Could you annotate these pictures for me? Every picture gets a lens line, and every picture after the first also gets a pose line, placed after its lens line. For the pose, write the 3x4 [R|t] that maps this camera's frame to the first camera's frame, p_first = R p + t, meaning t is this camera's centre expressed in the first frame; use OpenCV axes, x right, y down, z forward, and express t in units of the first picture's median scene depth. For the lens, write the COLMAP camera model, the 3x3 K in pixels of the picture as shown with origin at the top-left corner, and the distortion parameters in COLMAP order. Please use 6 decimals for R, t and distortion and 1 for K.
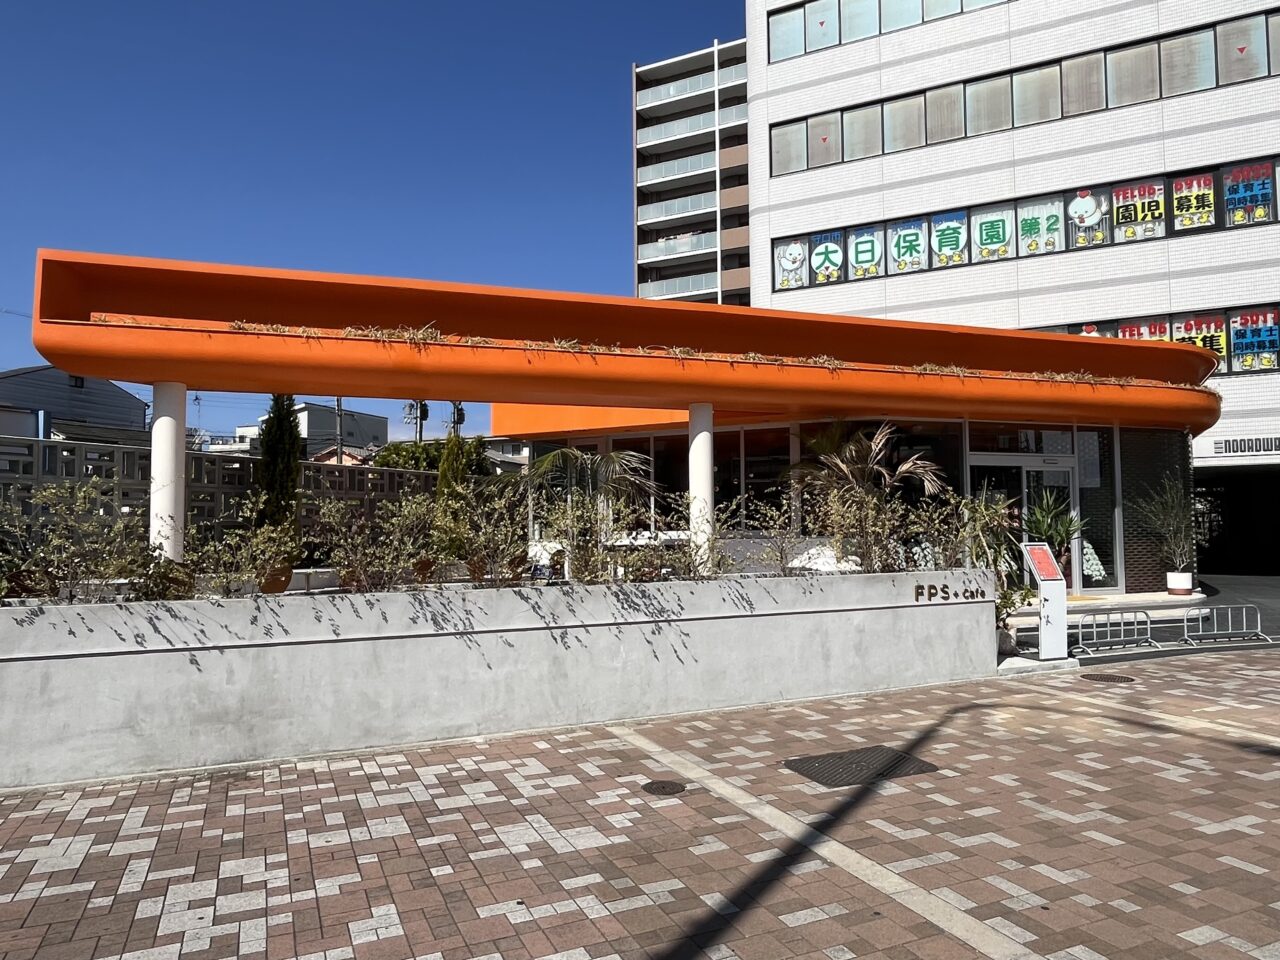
lens RADIAL K [[942.3, 0, 640.0], [0, 942.3, 480.0], [0, 0, 1]] dist [-0.006493, 0.064049]
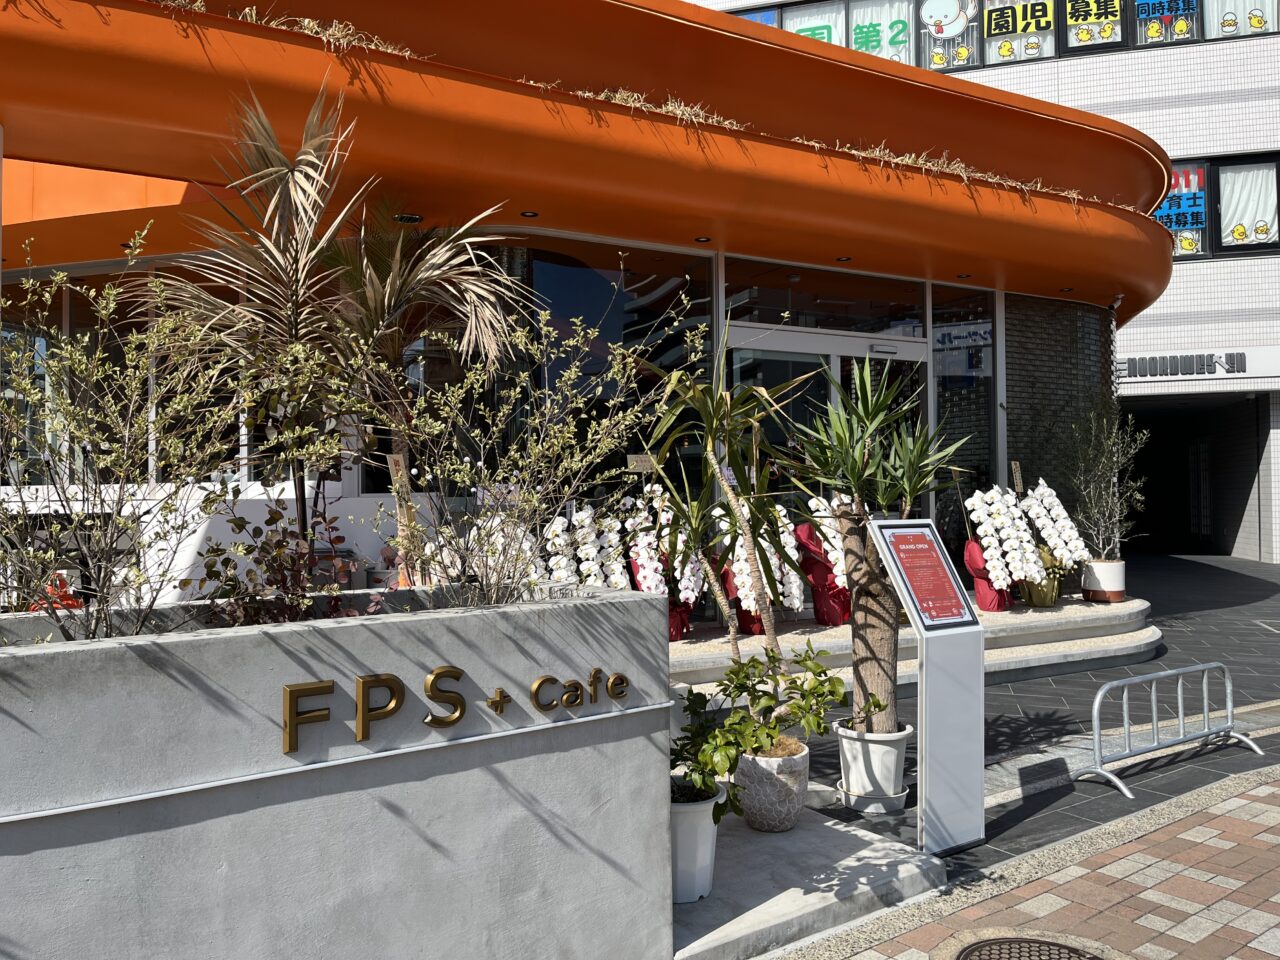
lens RADIAL K [[960.3, 0, 640.0], [0, 960.3, 480.0], [0, 0, 1]] dist [0.029337, -0.004810]
pose [[0.988321, 0.002632, 0.152365, 0.159738], [-0.007400, 0.999500, 0.030736, 0.025952], [-0.152208, -0.031504, 0.987846, 0.357435]]
